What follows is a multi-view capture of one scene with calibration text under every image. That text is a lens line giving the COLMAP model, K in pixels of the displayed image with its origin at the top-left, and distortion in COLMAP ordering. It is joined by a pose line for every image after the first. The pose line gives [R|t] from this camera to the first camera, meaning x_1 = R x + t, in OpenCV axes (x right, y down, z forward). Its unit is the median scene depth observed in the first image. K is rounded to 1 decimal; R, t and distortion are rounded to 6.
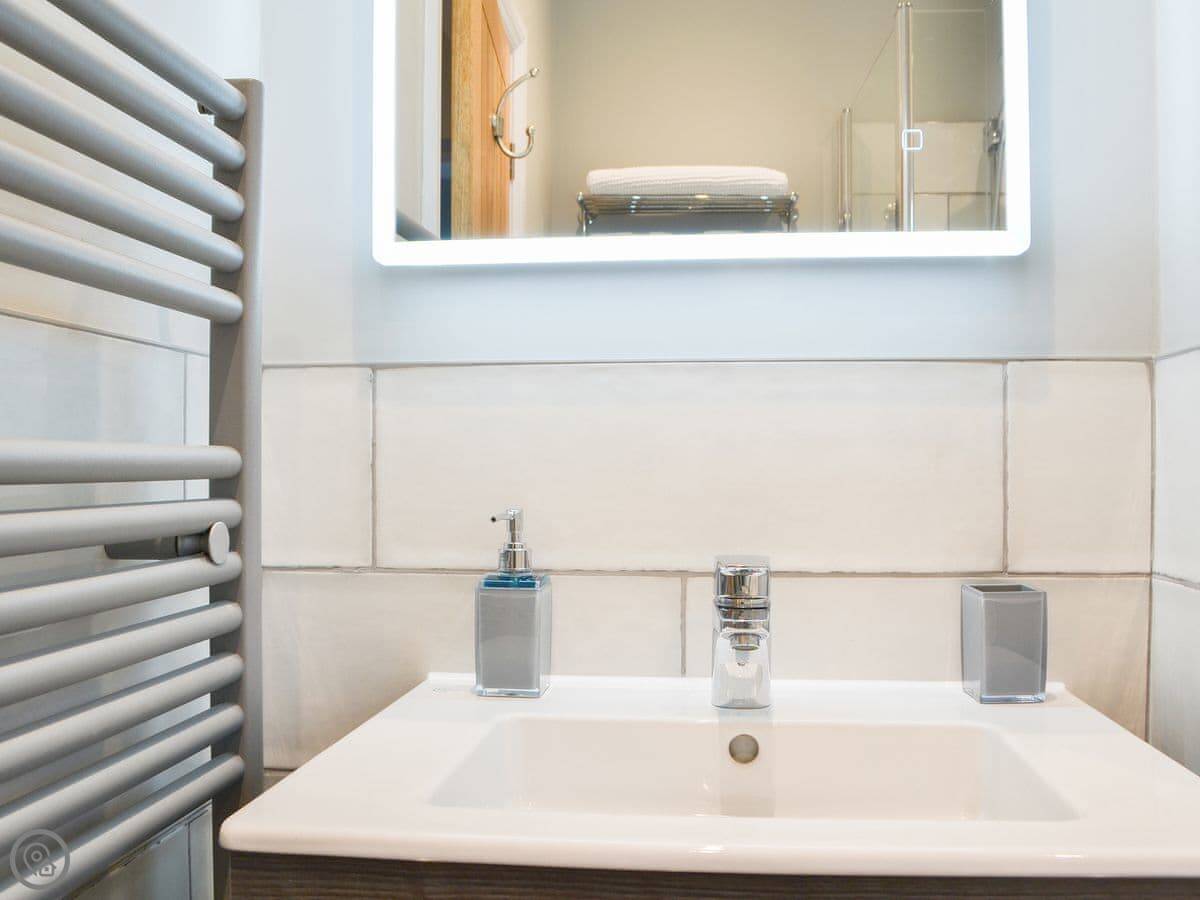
lens RADIAL K [[1099.8, 0, 600.0], [0, 1099.8, 450.0], [0, 0, 1]] dist [-0.087552, -0.009813]
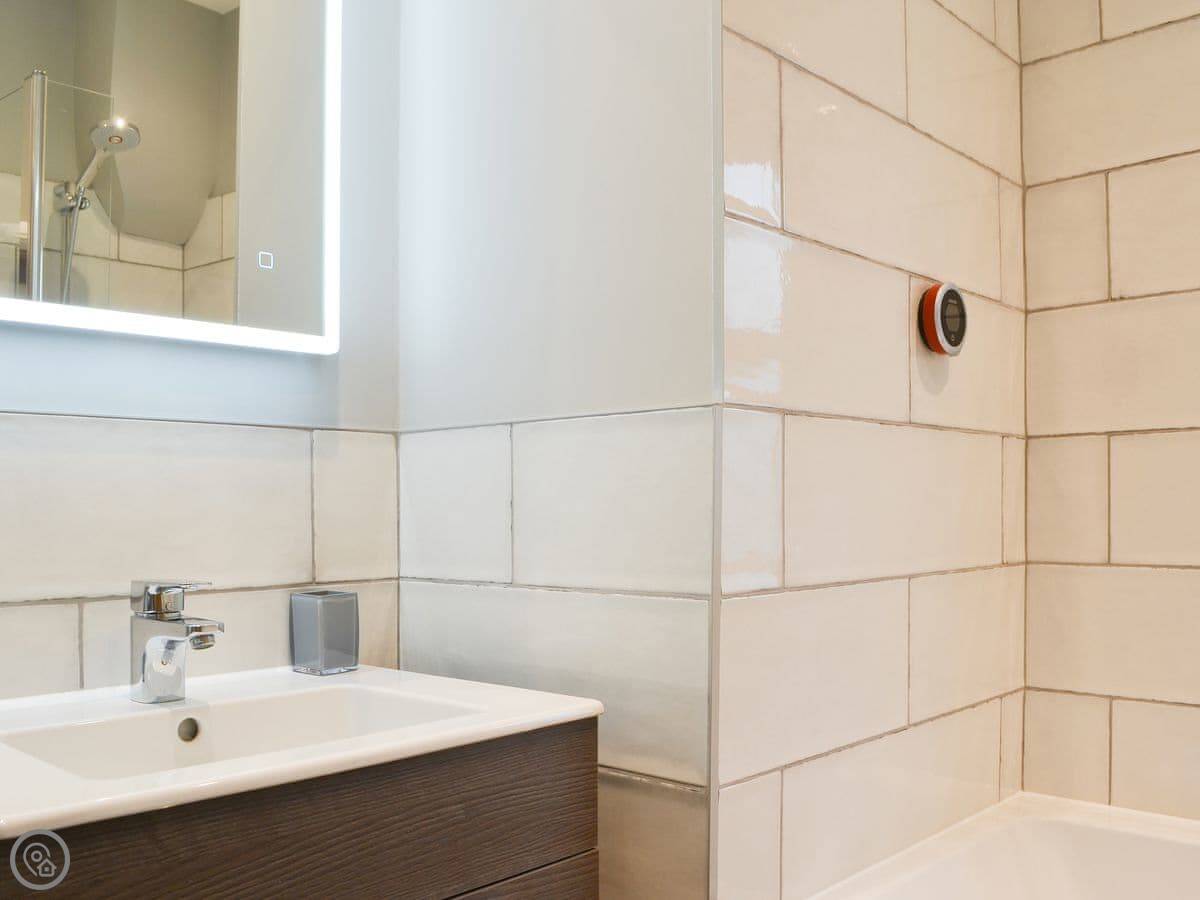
lens RADIAL K [[1099.8, 0, 600.0], [0, 1099.8, 450.0], [0, 0, 1]] dist [-0.087552, -0.009813]
pose [[0.586425, 0.034266, 0.809278, -0.542093], [0.000258, 0.999097, -0.042490, 0.003560], [-0.810003, 0.025126, 0.585887, -0.110327]]
